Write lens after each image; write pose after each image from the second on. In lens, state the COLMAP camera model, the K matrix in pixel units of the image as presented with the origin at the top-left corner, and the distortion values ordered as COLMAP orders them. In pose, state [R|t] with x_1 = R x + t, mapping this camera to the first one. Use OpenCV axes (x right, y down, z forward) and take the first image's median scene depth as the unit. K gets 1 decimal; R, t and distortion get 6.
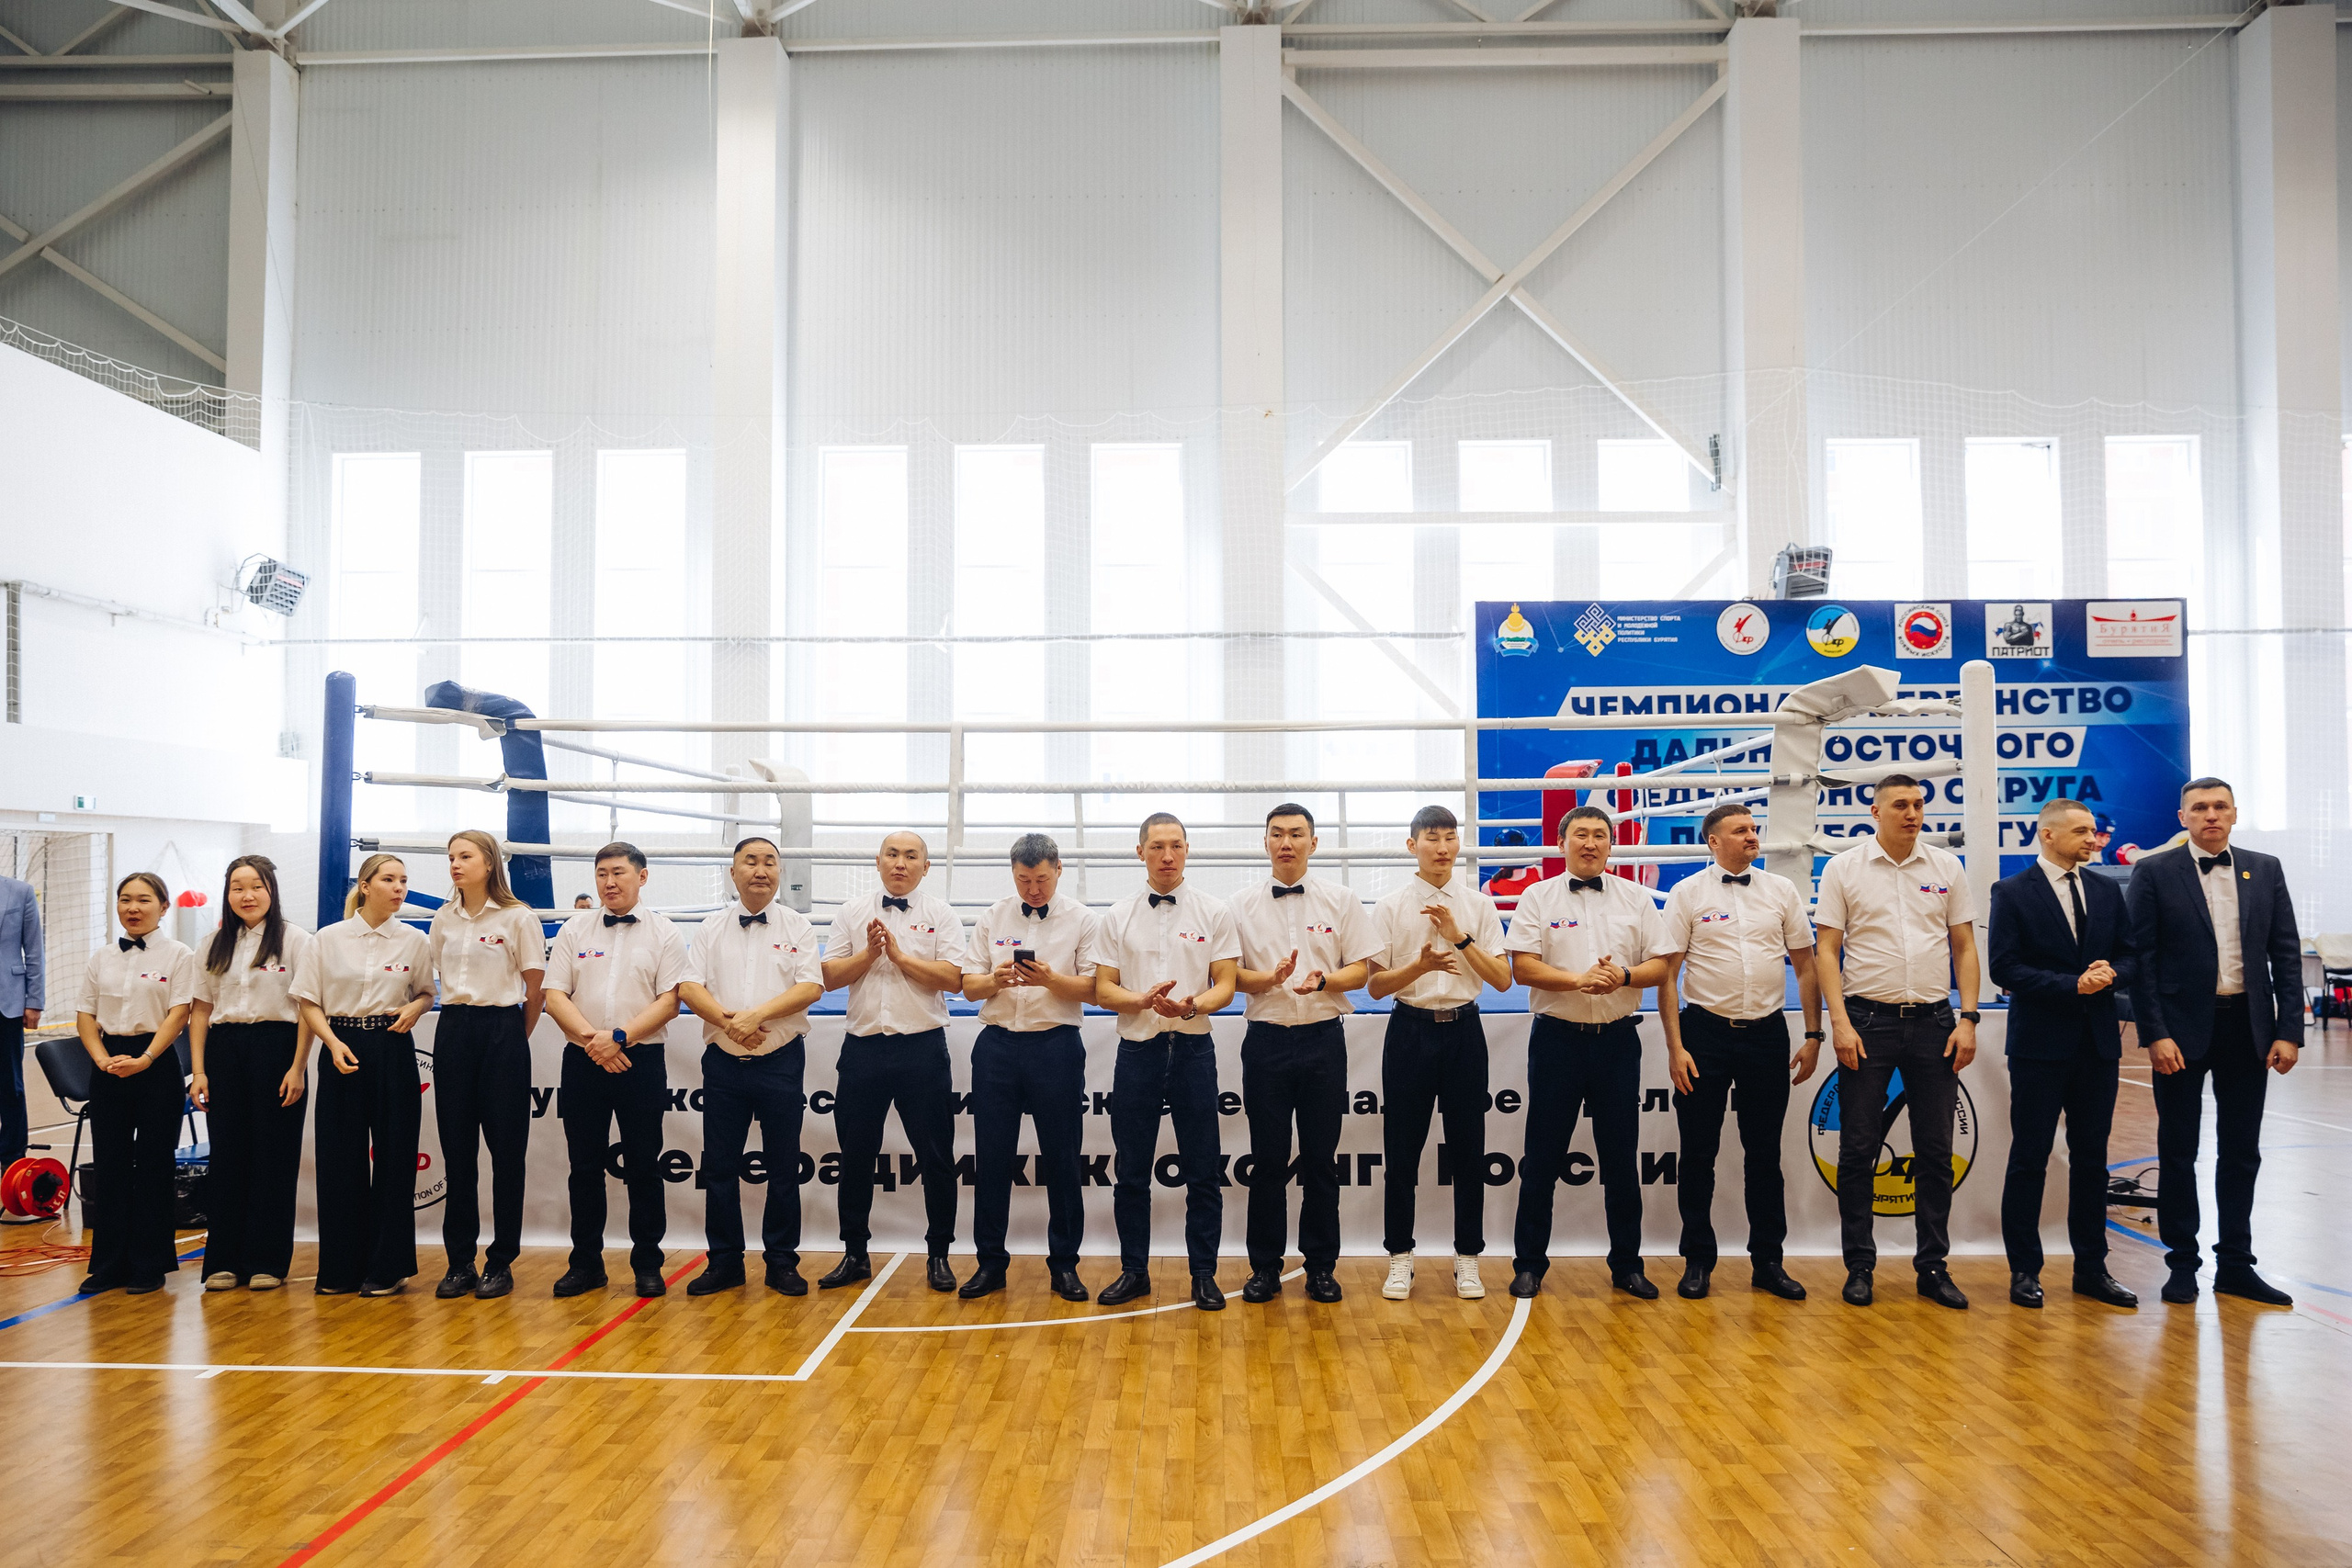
lens RADIAL K [[1951.7, 0, 1139.9], [0, 1951.7, 807.5], [0, 0, 1]] dist [-0.066583, 0.108571]
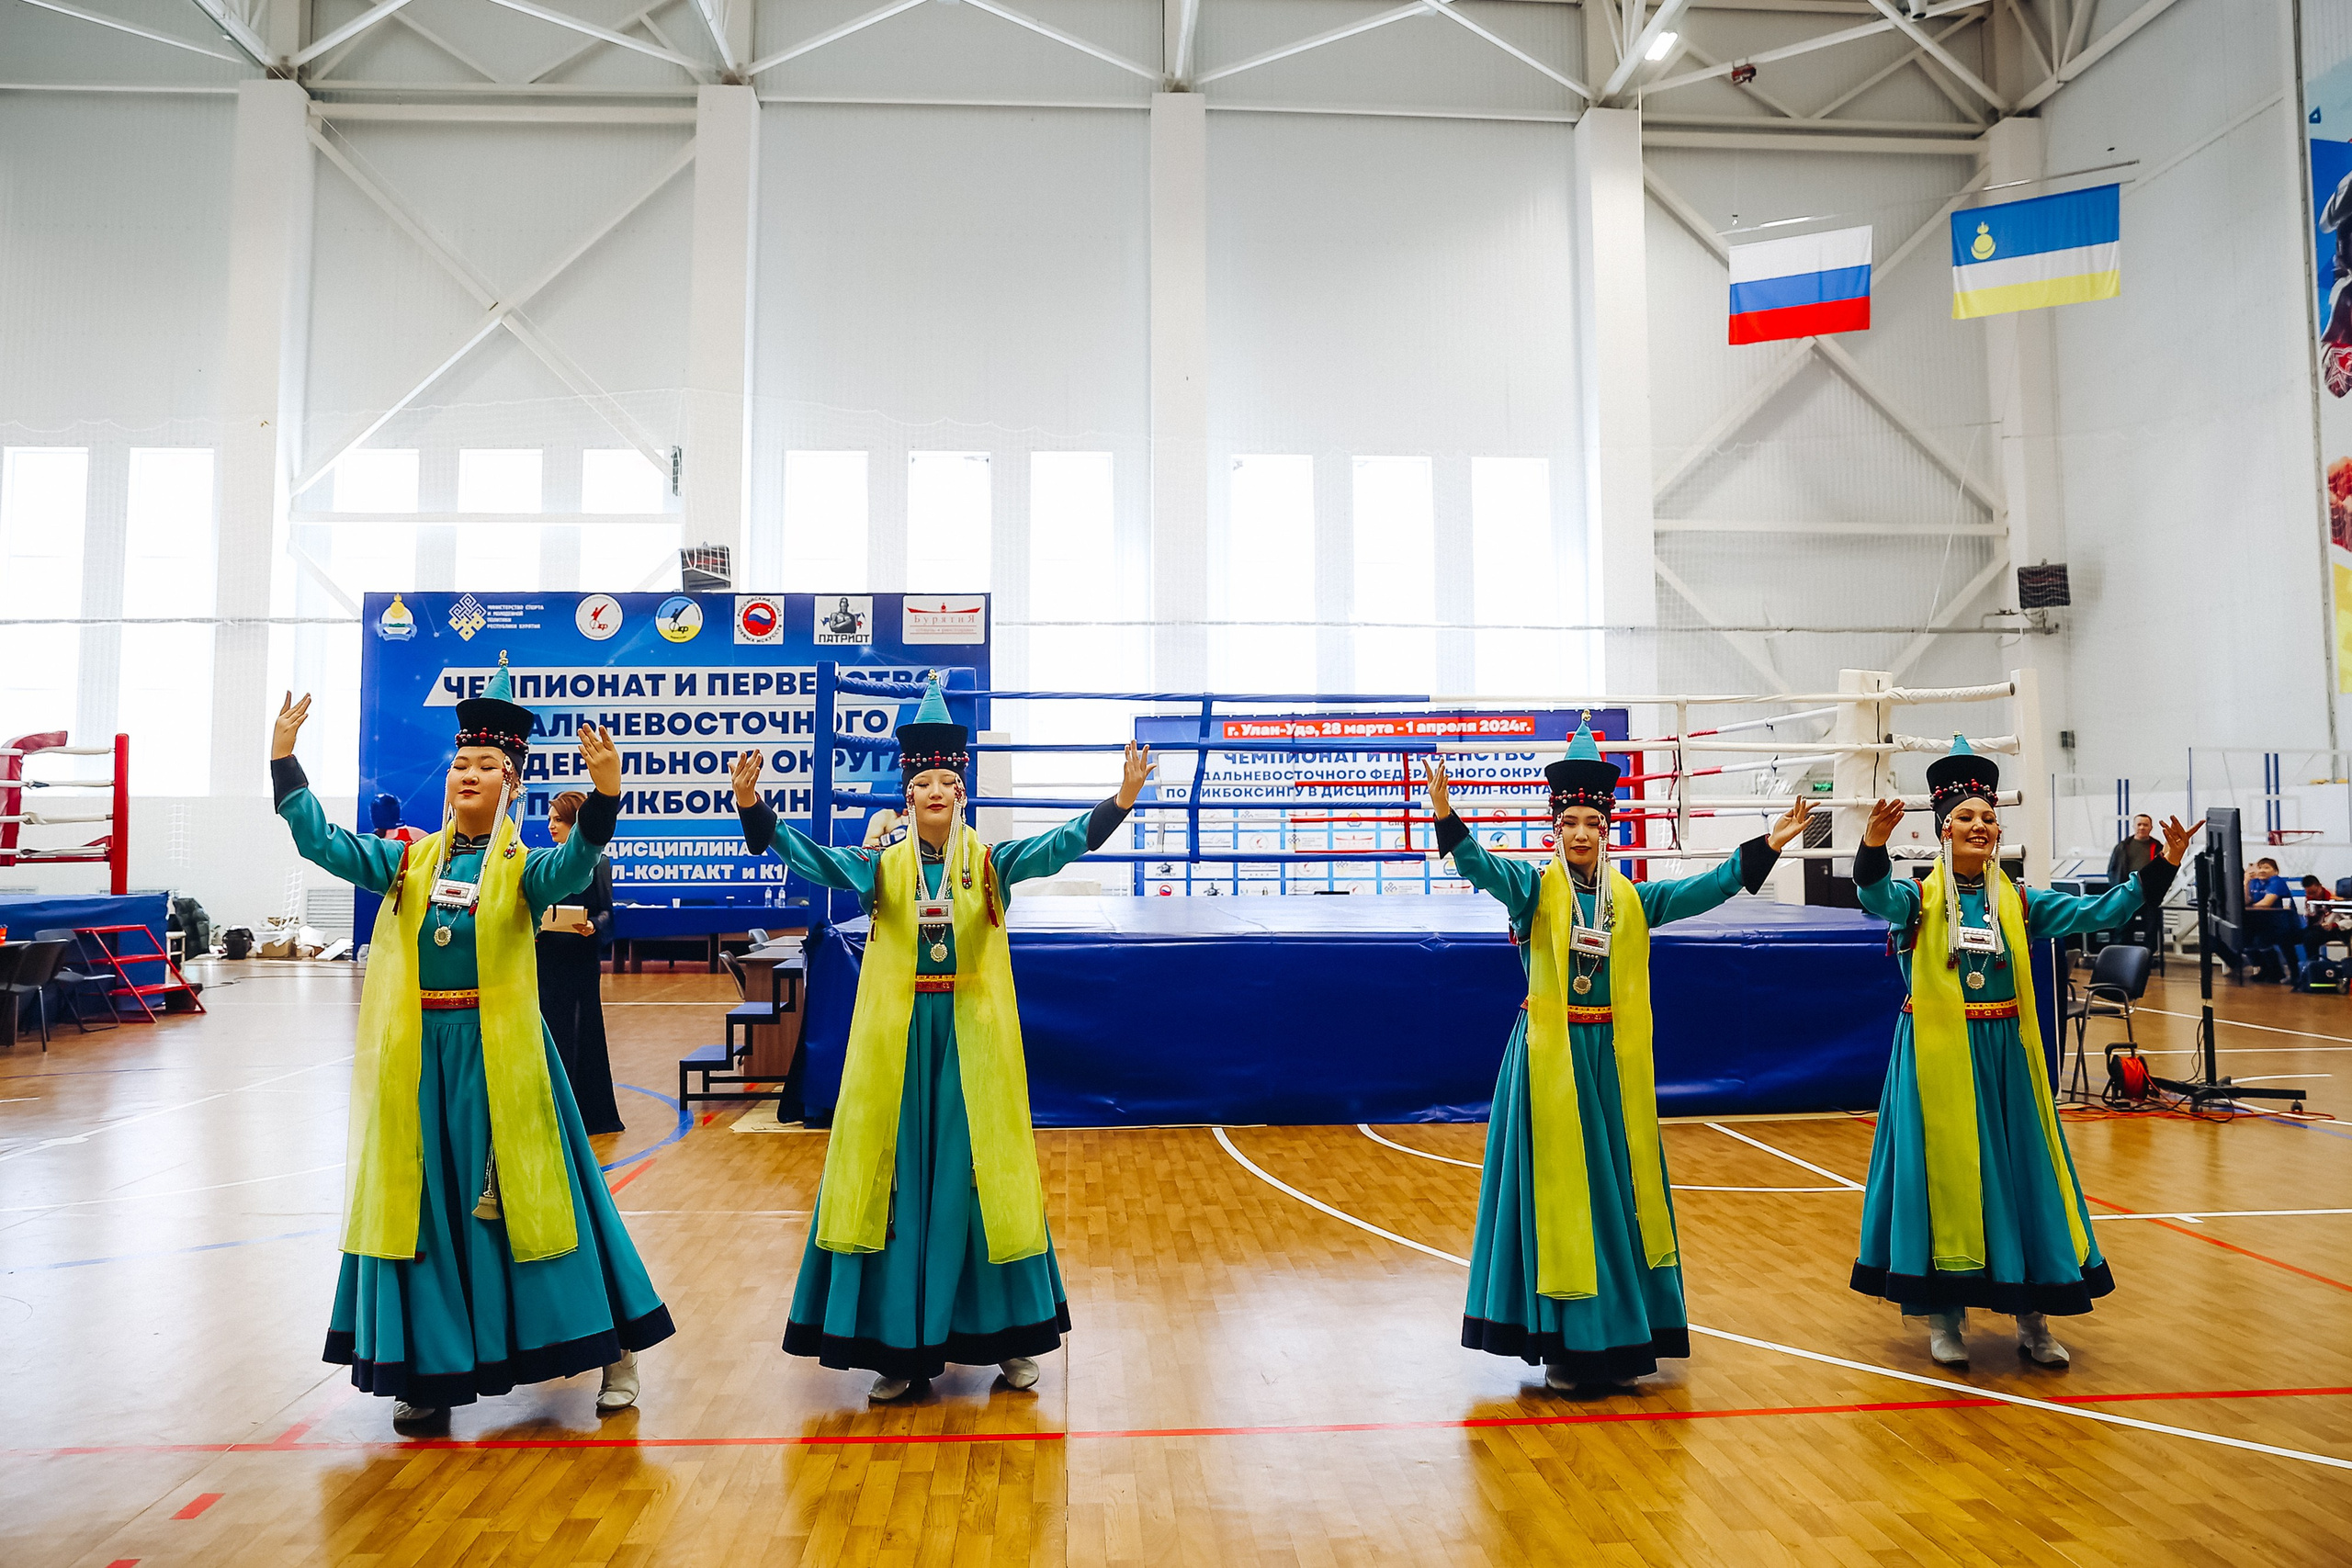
lens RADIAL K [[1705.0, 0, 1179.1], [0, 1705.0, 742.1], [0, 0, 1]] dist [-0.113002, 0.114086]
pose [[0.994894, 0.004672, 0.100814, 0.546010], [-0.002817, 0.999824, -0.018533, -0.002262], [-0.100883, 0.018154, 0.994733, -0.005938]]
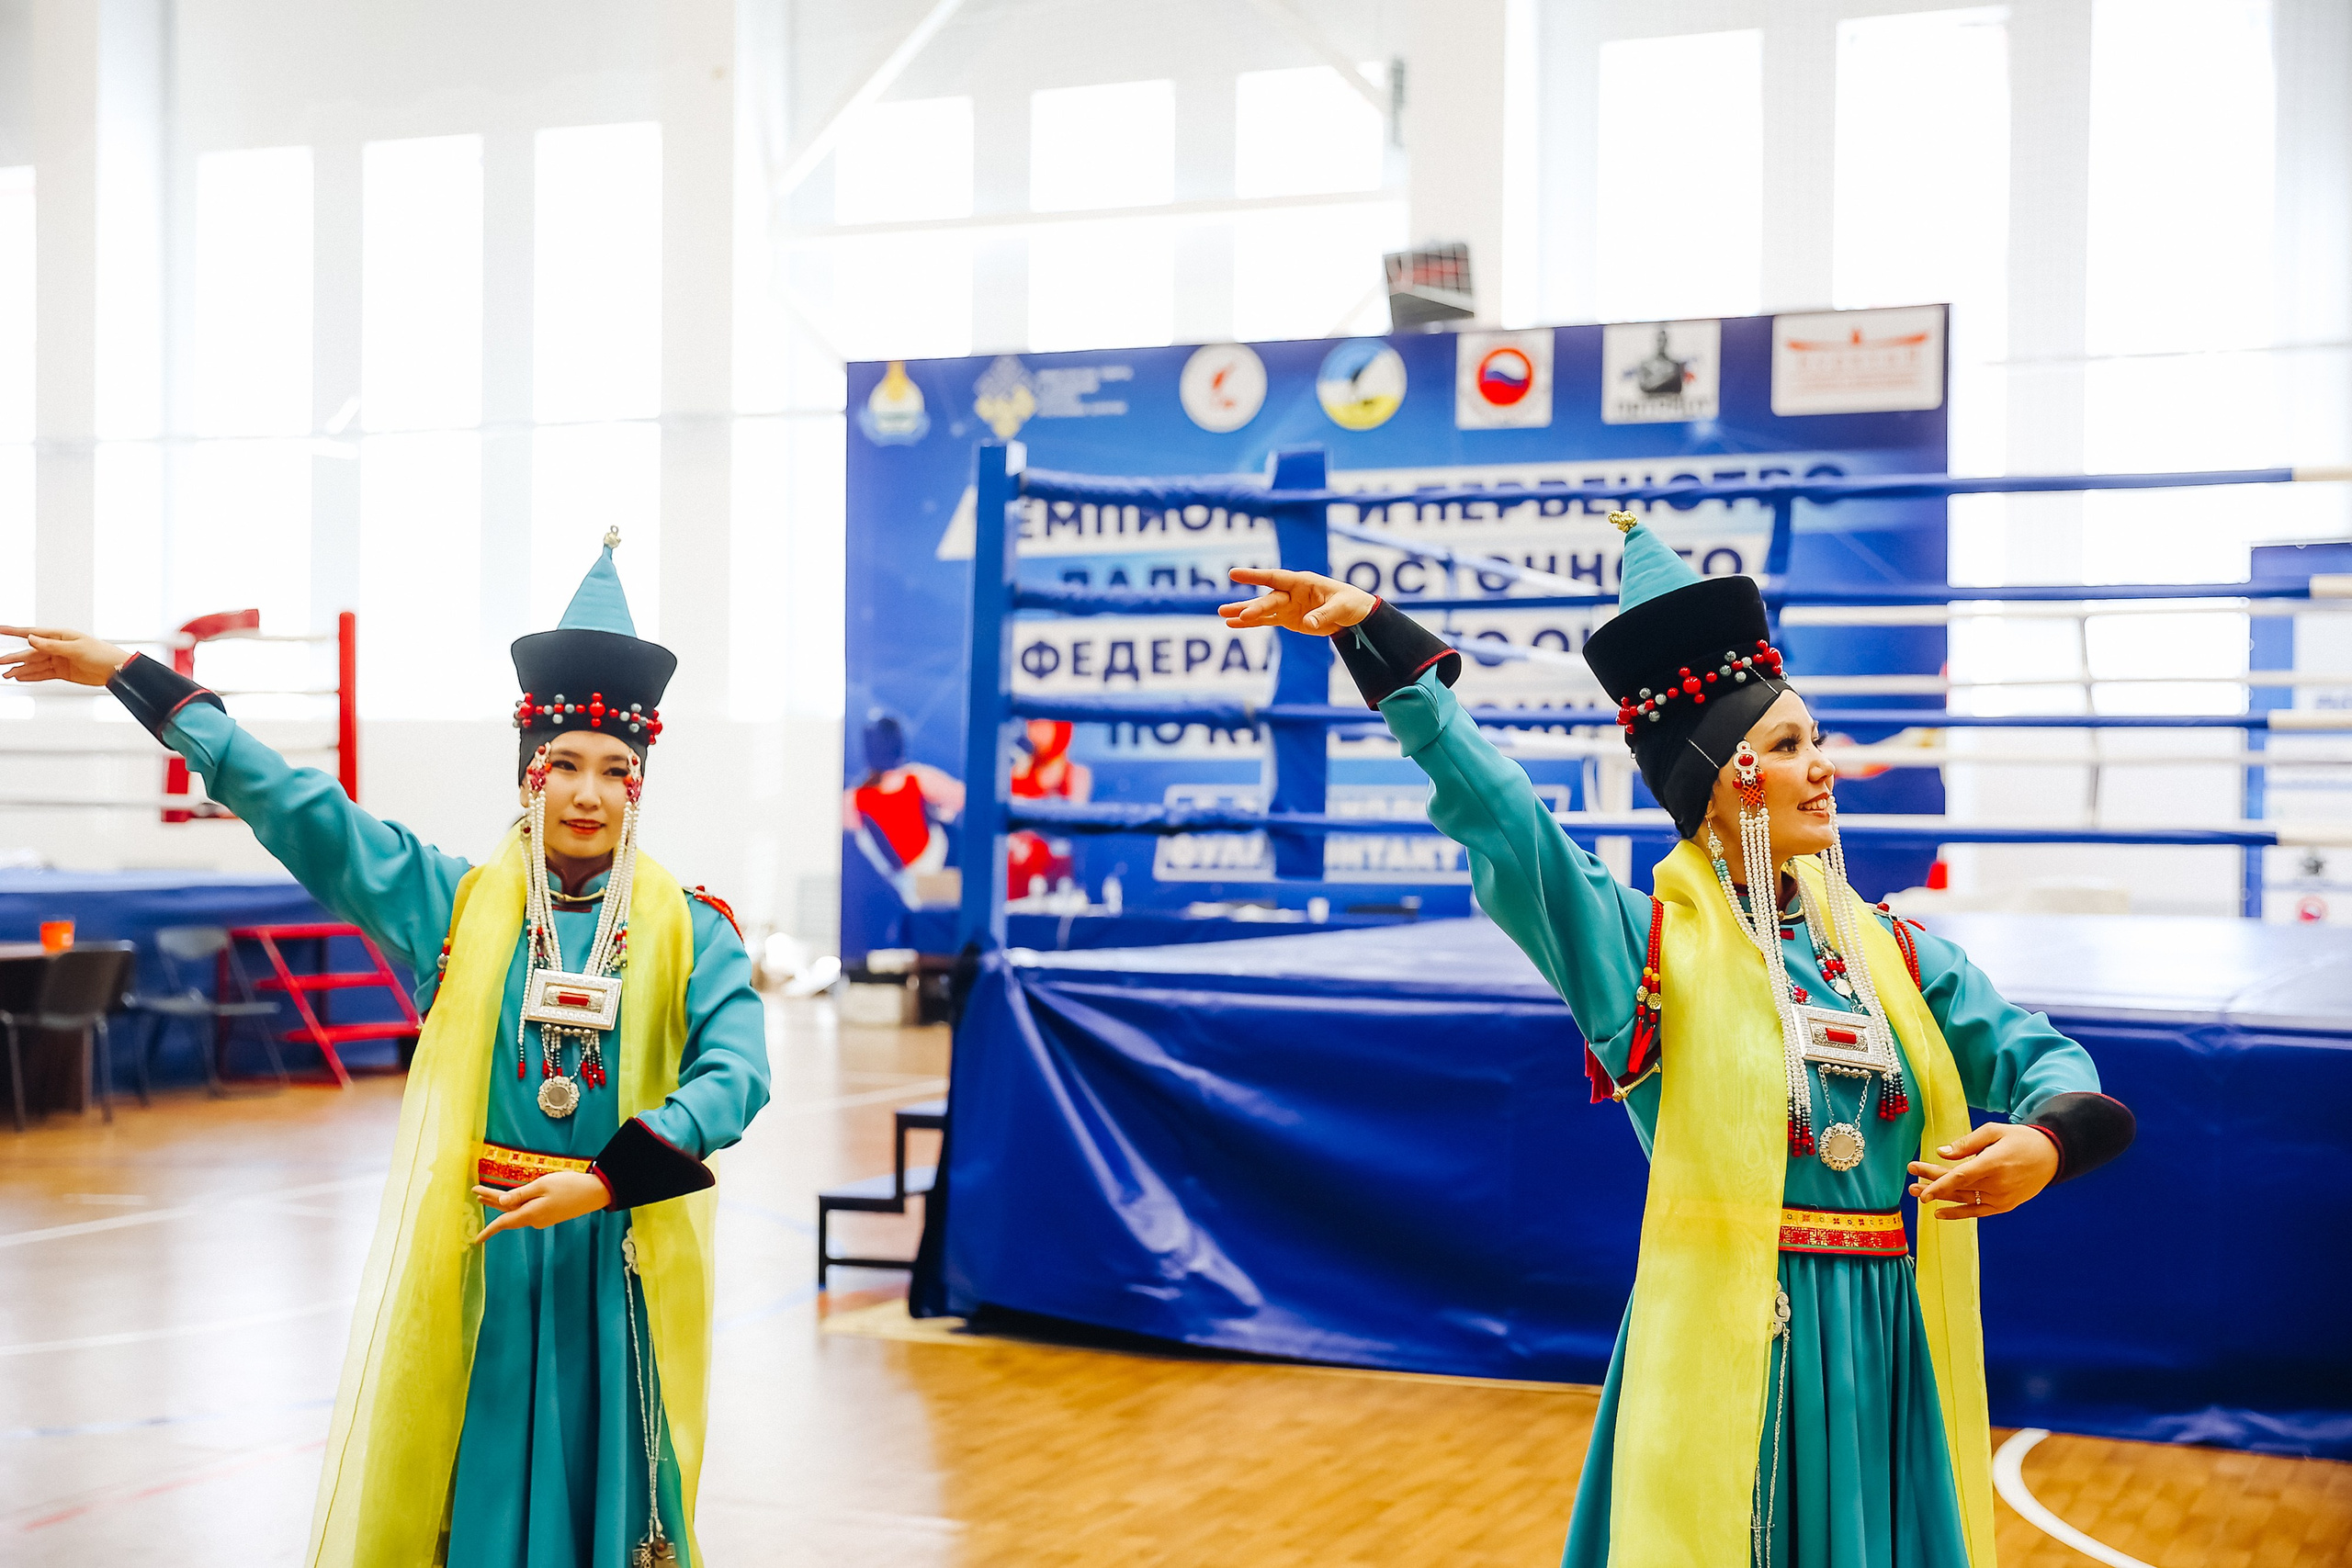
lens RADIAL K [[3293.8, 0, 1176.0], [0, 3293.8, 784.0], [0, 0, 1]] dist [0.131694, 0.013333]
pose [[0.932485, 0.009177, -0.361091, 0.674799], [0.003502, 0.999401, 0.034443, -0.002031], [0.361190, -0.033382, 0.931894, 0.011877]]
